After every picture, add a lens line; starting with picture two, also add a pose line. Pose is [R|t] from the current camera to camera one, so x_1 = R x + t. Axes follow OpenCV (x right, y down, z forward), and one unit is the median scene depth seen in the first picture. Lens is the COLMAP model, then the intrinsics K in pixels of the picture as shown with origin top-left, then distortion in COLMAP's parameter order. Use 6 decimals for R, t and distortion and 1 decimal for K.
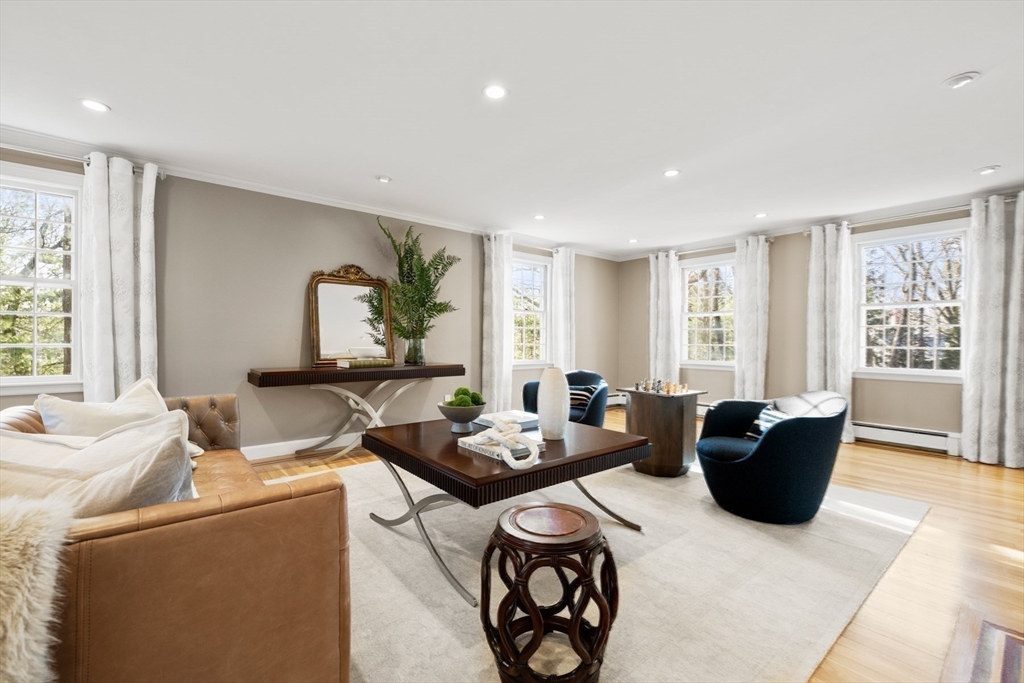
lens RADIAL K [[429.4, 0, 511.7], [0, 429.4, 342.9], [0, 0, 1]] dist [-0.001103, -0.000487]
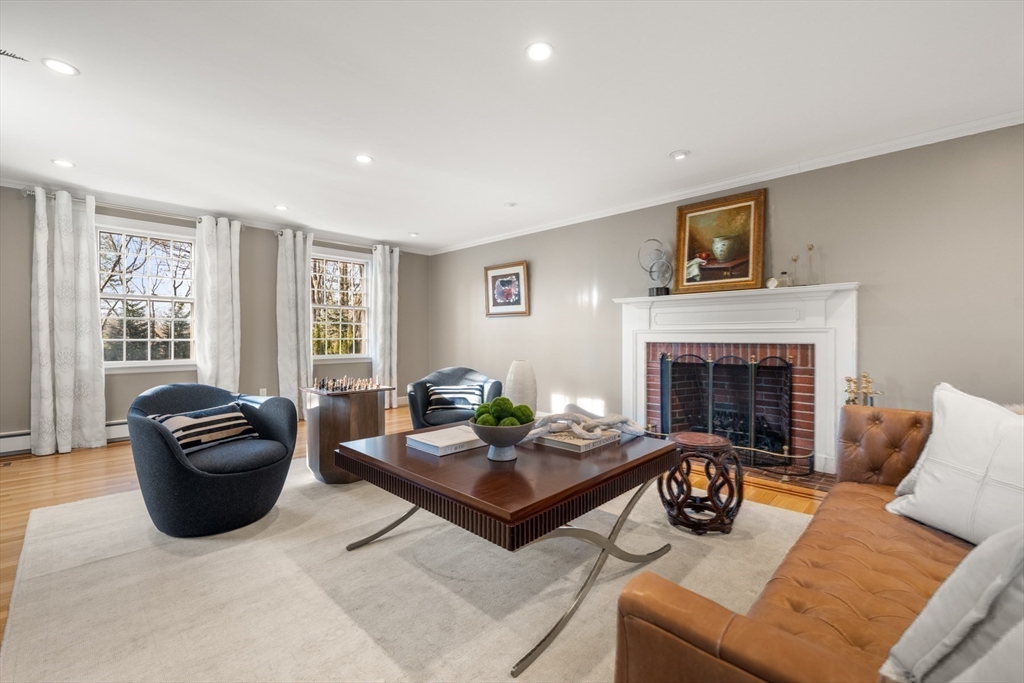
lens RADIAL K [[429.4, 0, 509.9], [0, 429.4, 341.1], [0, 0, 1]] dist [-0.001103, -0.000487]
pose [[-0.126203, -0.020635, 0.991790, -0.479081], [0.007375, 0.999736, 0.021738, -0.005970], [-0.991977, 0.010058, -0.126018, 0.615439]]
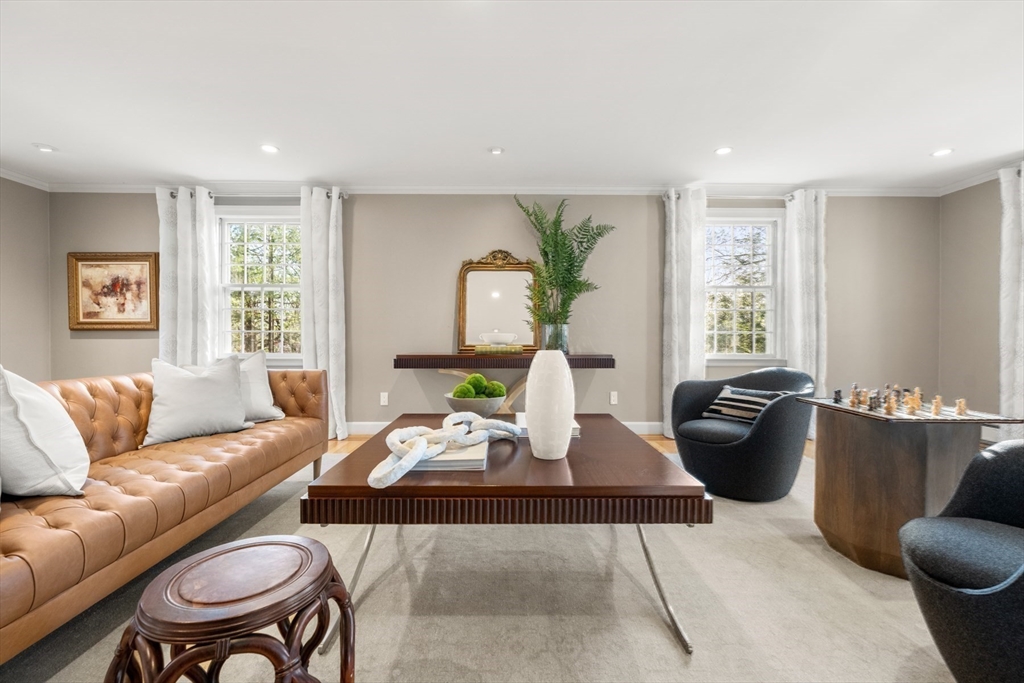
lens RADIAL K [[429.4, 0, 507.8], [0, 429.4, 342.5], [0, 0, 1]] dist [-0.001103, -0.000487]
pose [[0.781581, 0.003988, -0.623791, 0.245905], [-0.001137, 0.999987, 0.004969, 0.022986], [0.623802, -0.003175, 0.781576, 0.236472]]
